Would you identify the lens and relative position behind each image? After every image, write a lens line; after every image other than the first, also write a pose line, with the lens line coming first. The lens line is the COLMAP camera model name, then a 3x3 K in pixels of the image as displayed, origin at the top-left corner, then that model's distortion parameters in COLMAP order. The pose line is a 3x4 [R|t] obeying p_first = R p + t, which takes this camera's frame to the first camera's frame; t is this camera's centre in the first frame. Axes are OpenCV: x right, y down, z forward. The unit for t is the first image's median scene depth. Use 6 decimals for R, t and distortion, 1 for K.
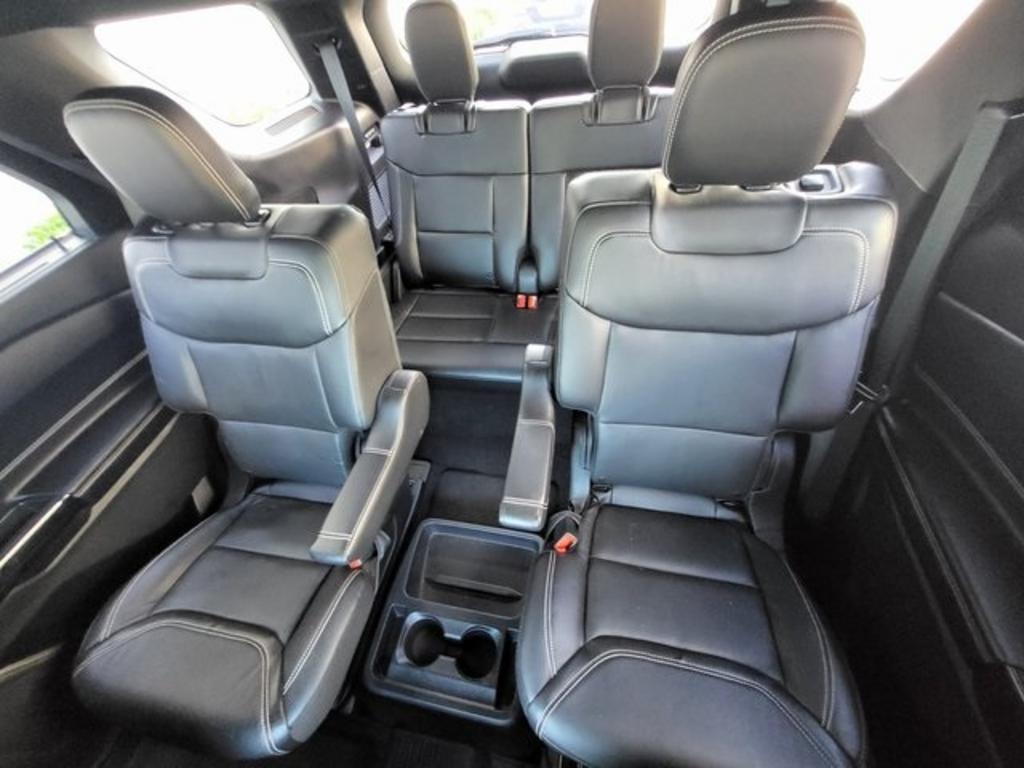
lens RADIAL K [[403.5, 0, 511.8], [0, 403.5, 384.4], [0, 0, 1]] dist [-0.000796, 0.000046]
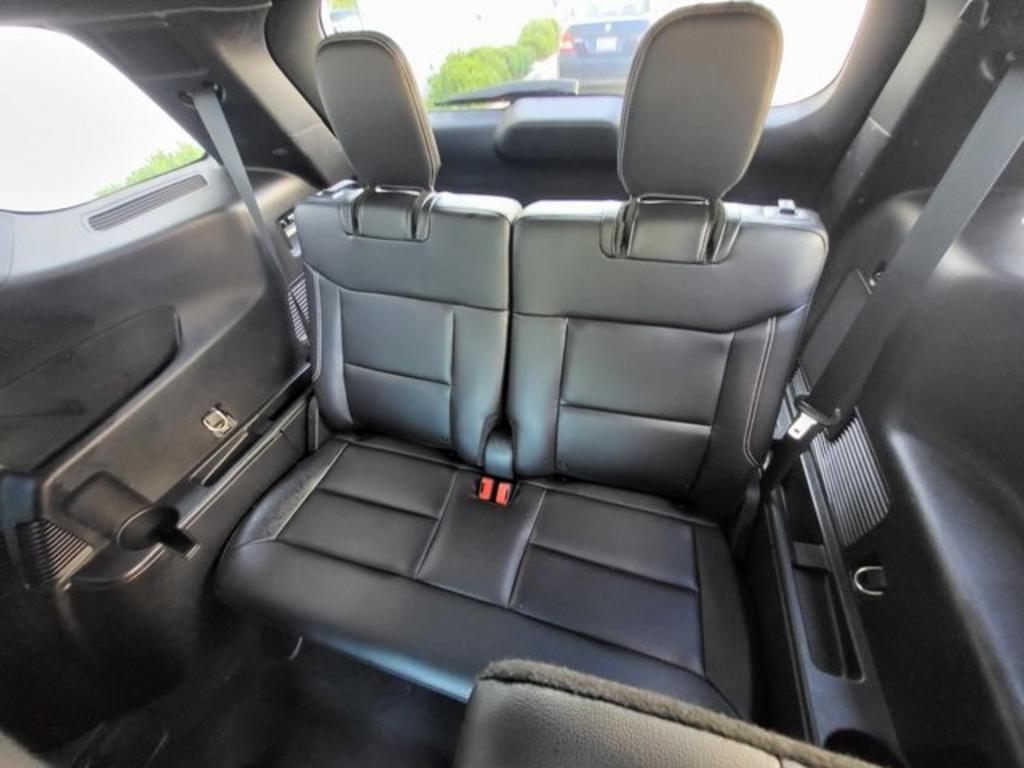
lens RADIAL K [[403.5, 0, 512.1], [0, 403.5, 383.5], [0, 0, 1]] dist [-0.000796, 0.000046]
pose [[0.993458, 0.099118, -0.056713, 0.092817], [-0.101653, 0.993860, -0.043699, -0.384229], [0.052033, 0.049178, 0.997434, 0.389296]]
